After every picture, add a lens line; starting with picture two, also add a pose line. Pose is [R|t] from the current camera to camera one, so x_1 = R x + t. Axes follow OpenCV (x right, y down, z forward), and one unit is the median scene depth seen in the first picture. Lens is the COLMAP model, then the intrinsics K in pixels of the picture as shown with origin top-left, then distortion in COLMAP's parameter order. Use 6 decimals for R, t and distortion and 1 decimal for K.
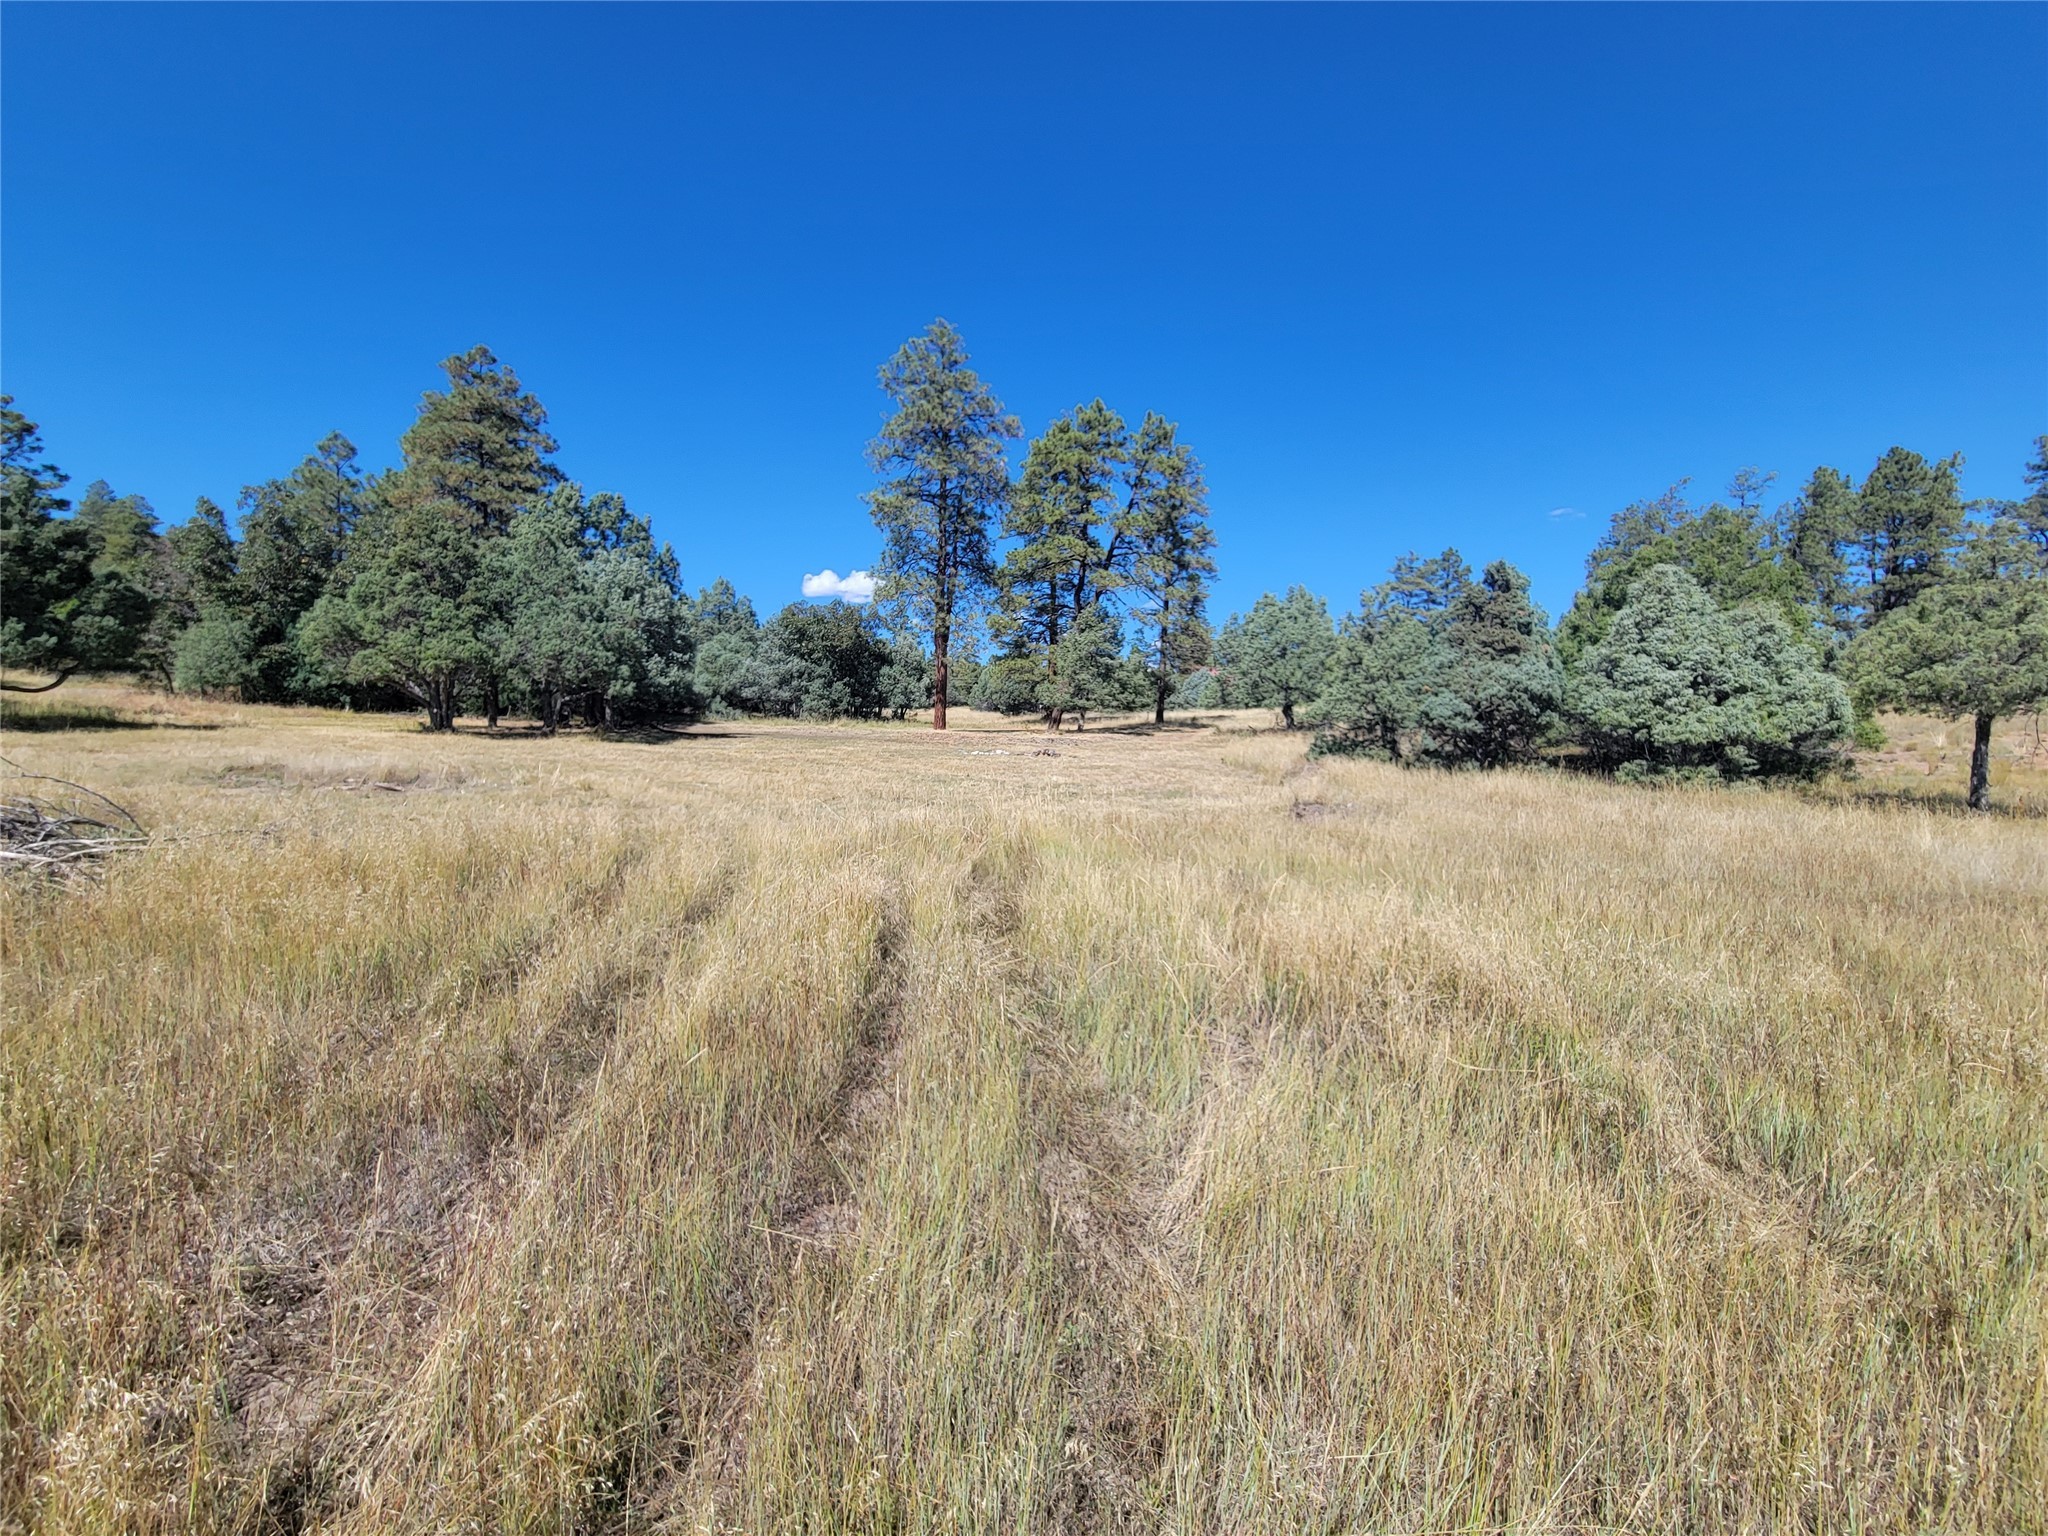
lens RADIAL K [[838.8, 0, 1024.0], [0, 838.8, 768.0], [0, 0, 1]] dist [-0.001895, -0.000187]
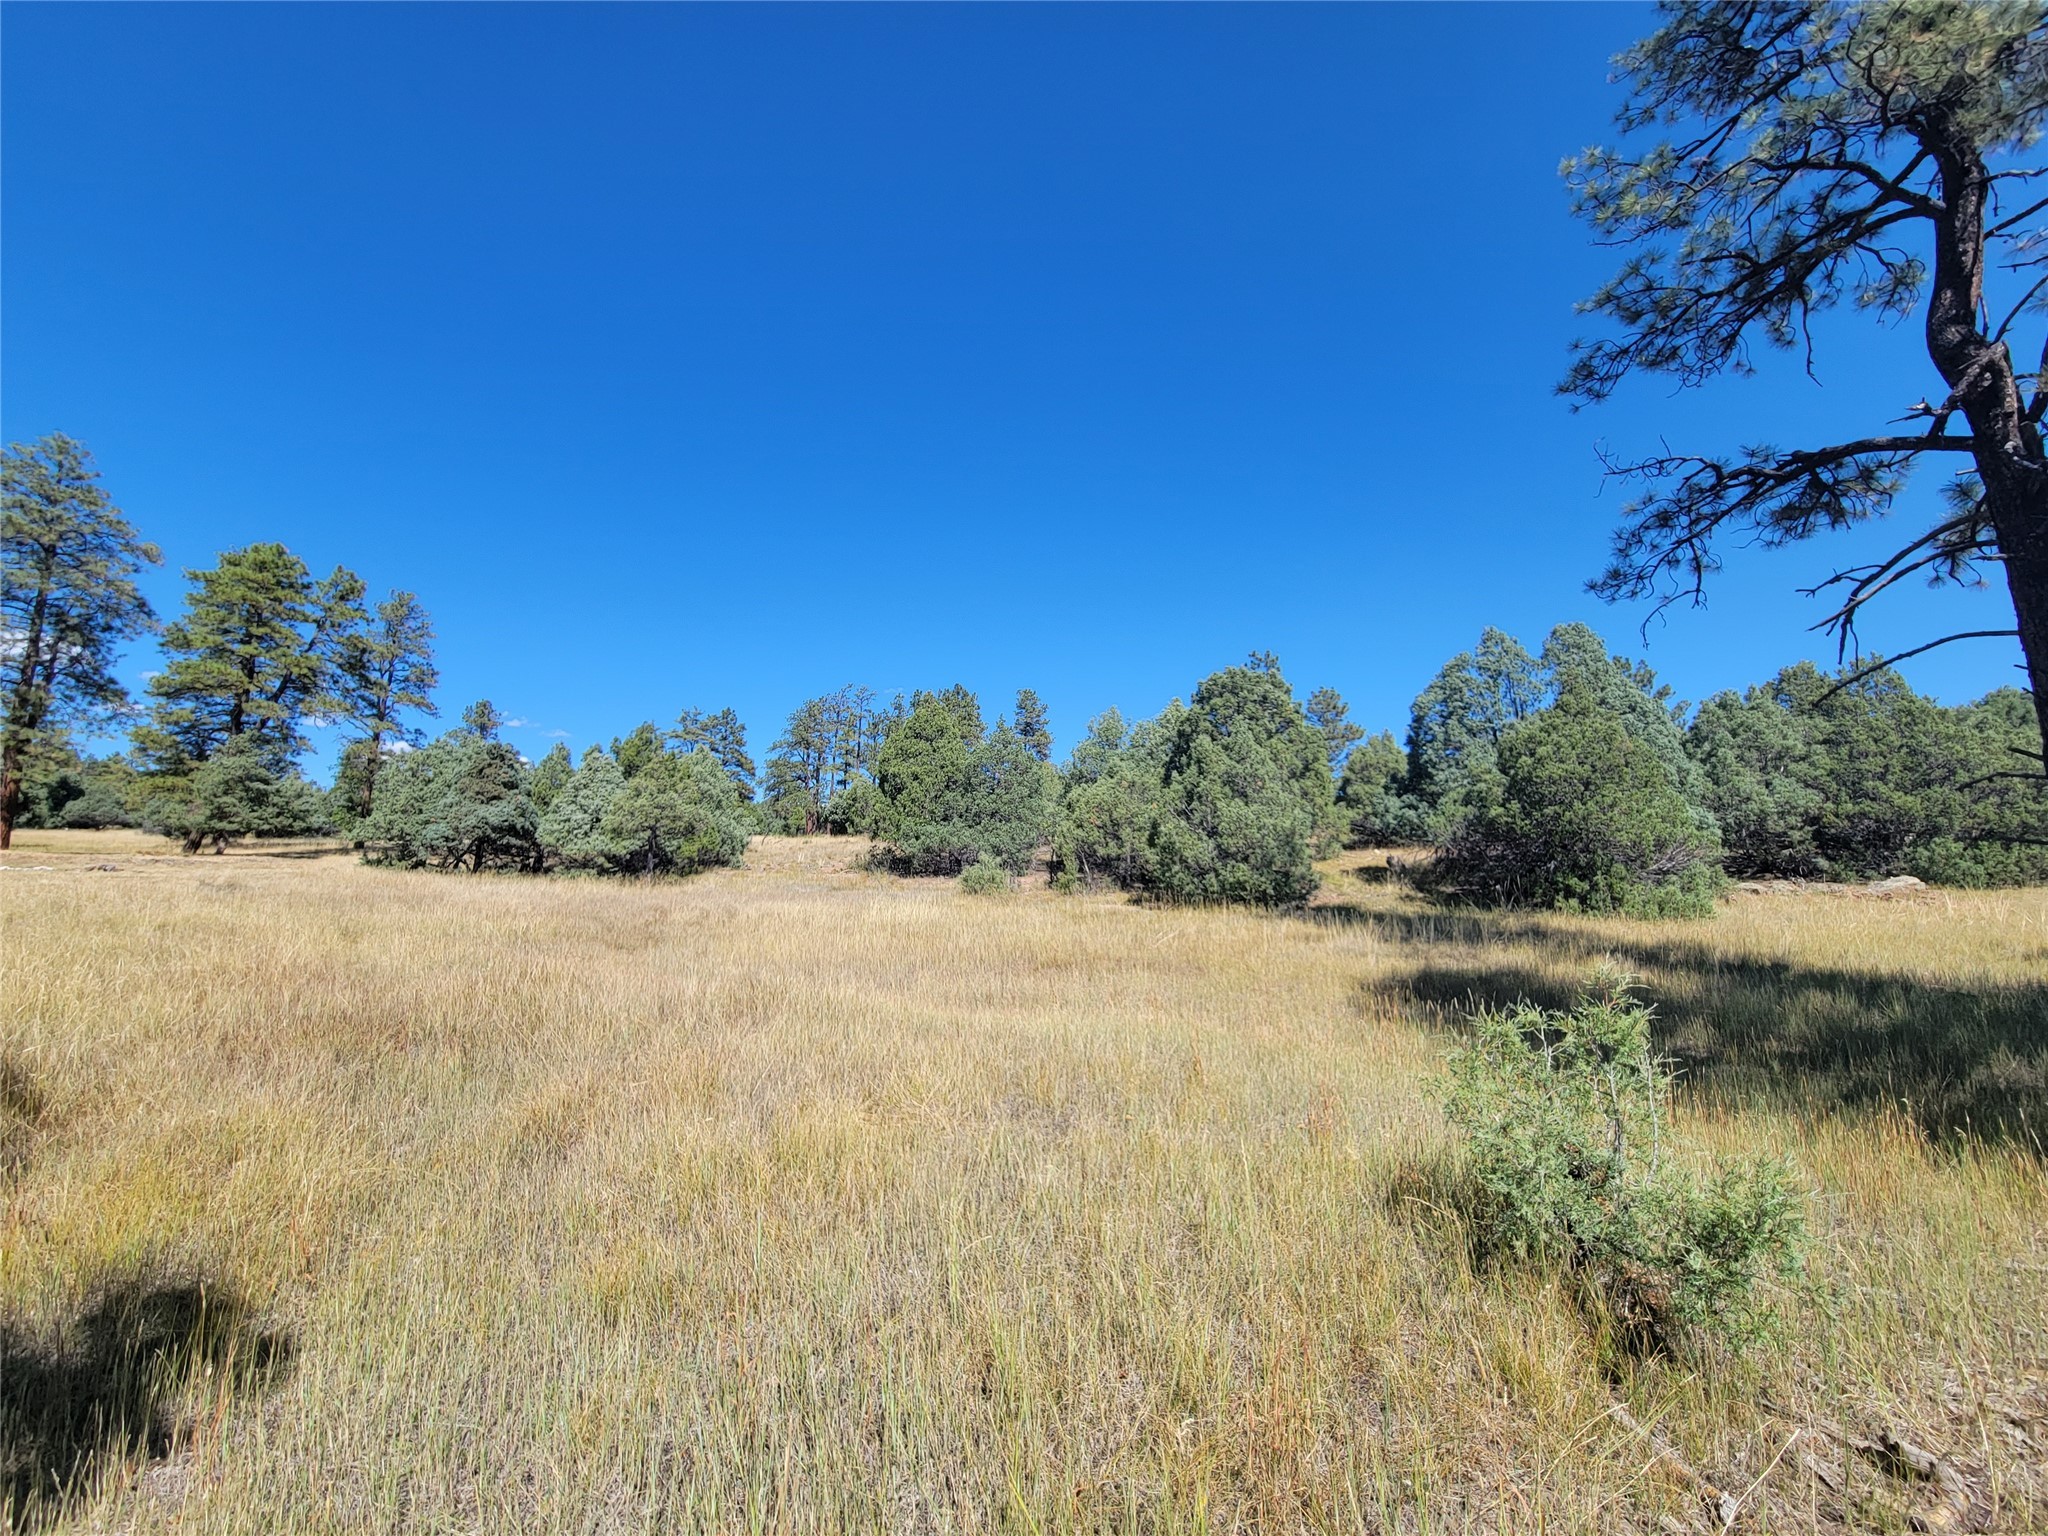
lens RADIAL K [[838.8, 0, 1024.0], [0, 838.8, 768.0], [0, 0, 1]] dist [-0.001895, -0.000187]
pose [[0.758922, 0.074550, 0.646900, 0.308023], [0.029293, 0.988511, -0.148284, 0.067762], [-0.650522, 0.131485, 0.748019, -0.840614]]
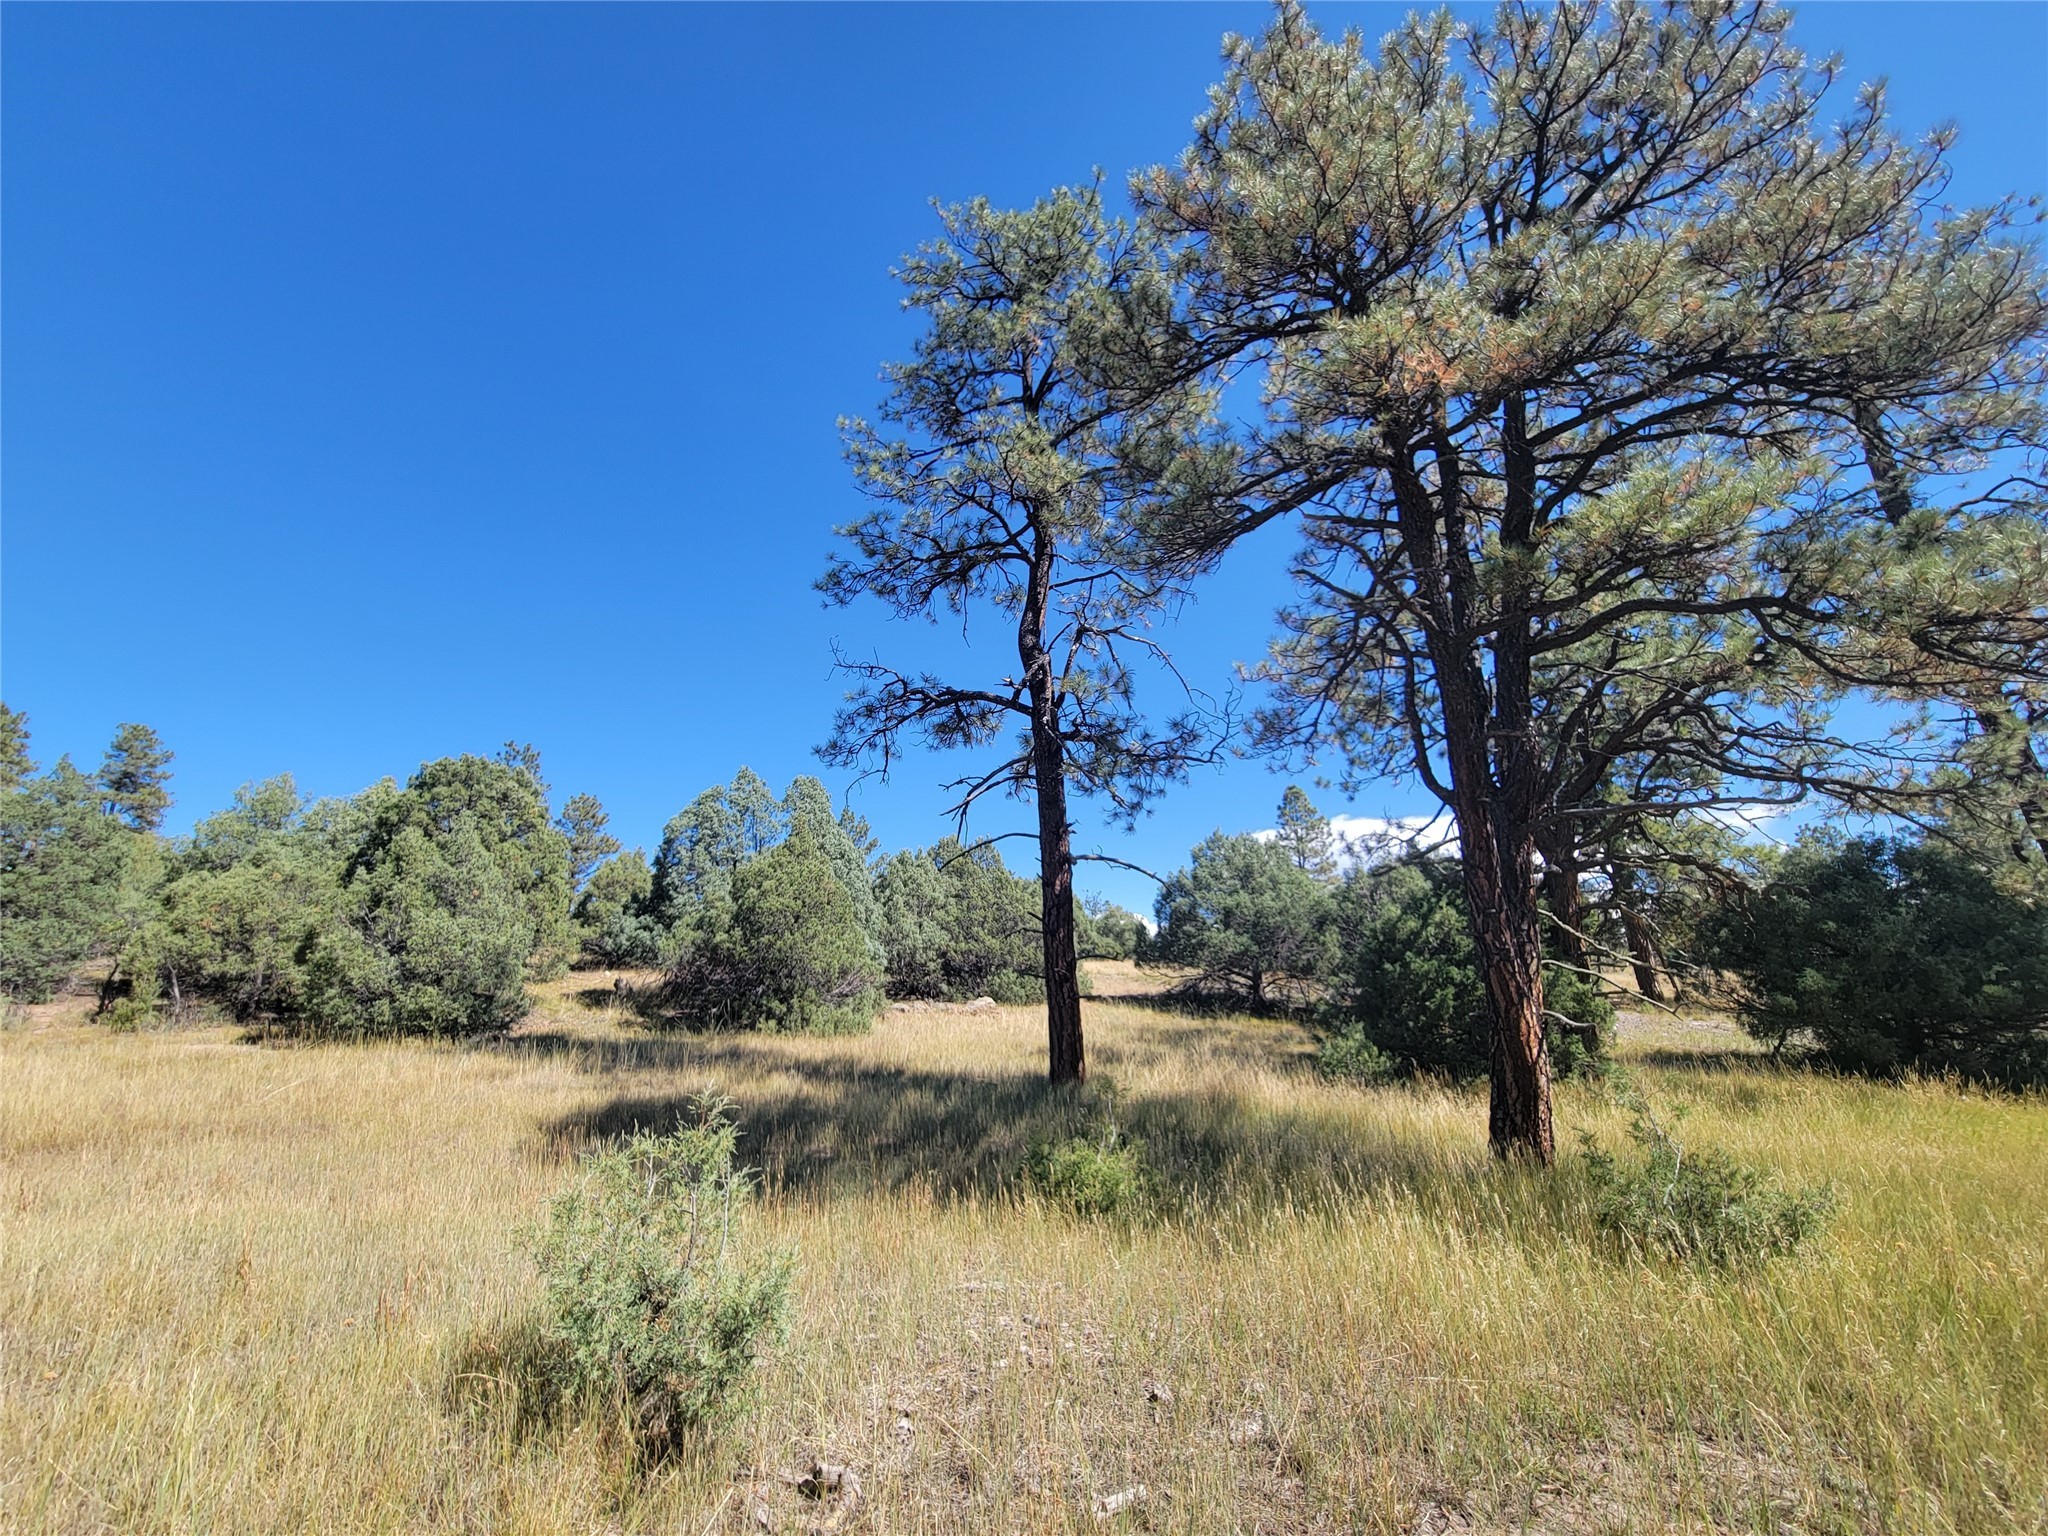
lens RADIAL K [[840.2, 0, 1026.5], [0, 840.2, 768.2], [0, 0, 1]] dist [-0.001669, 0.000317]
pose [[0.023791, 0.252331, 0.967348, 0.307454], [0.042132, 0.966510, -0.253149, 0.066186], [-0.998829, 0.046779, 0.012363, -0.861904]]
